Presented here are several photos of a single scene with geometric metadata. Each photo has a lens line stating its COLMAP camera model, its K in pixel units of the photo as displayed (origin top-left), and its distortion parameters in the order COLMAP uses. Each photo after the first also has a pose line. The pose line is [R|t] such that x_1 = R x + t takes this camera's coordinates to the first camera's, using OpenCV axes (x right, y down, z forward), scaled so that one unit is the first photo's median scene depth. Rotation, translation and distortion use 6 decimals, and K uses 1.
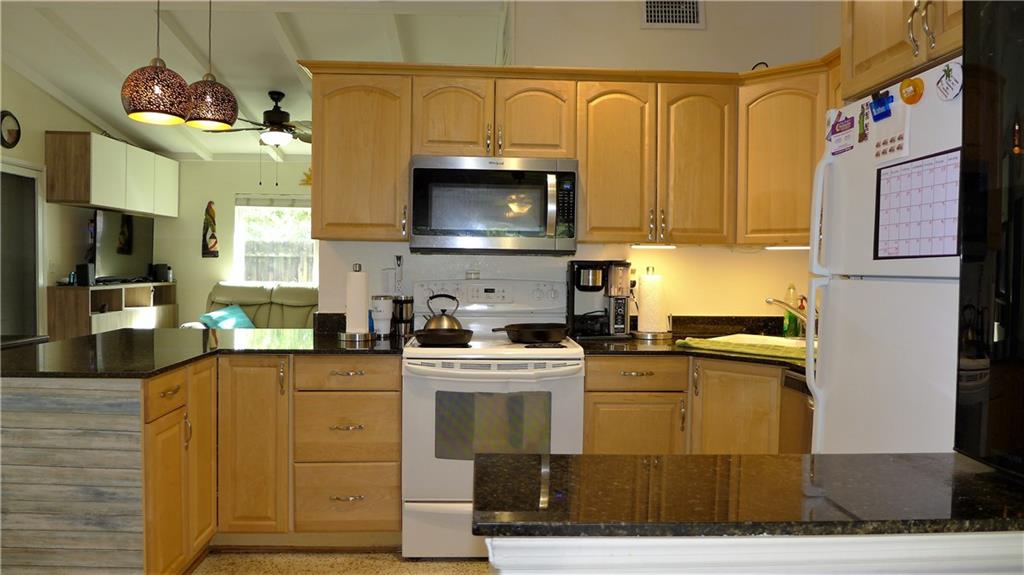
lens RADIAL K [[674.7, 0, 513.6], [0, 674.7, 285.5], [0, 0, 1]] dist [-0.059489, 0.023298]
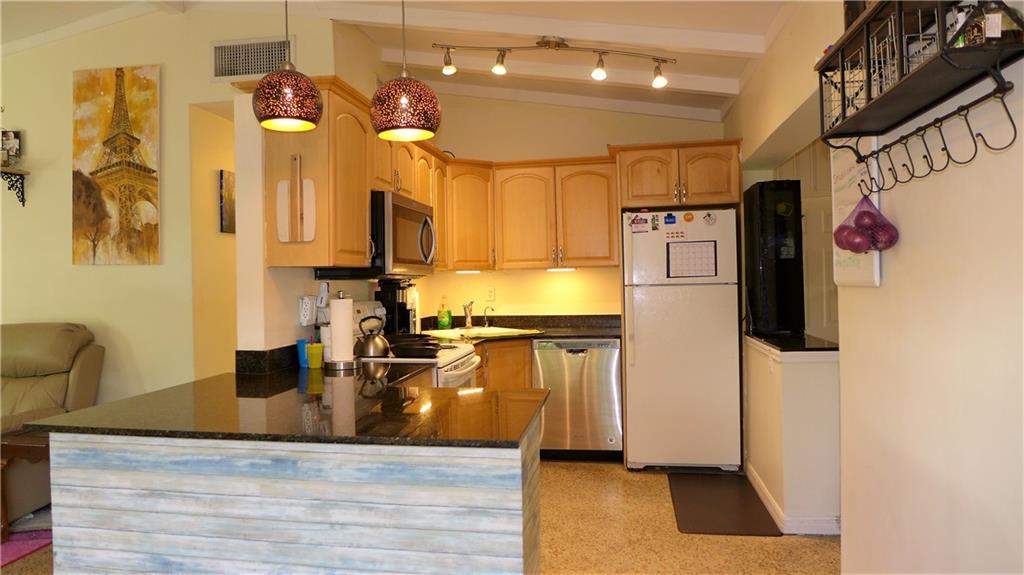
lens RADIAL K [[679.7, 0, 515.0], [0, 679.7, 278.7], [0, 0, 1]] dist [-0.046198, 0.018741]
pose [[0.234483, -0.018856, 0.971937, -0.595170], [0.050046, 0.998720, 0.007302, -0.023534], [-0.970831, 0.046929, 0.235127, 0.266602]]
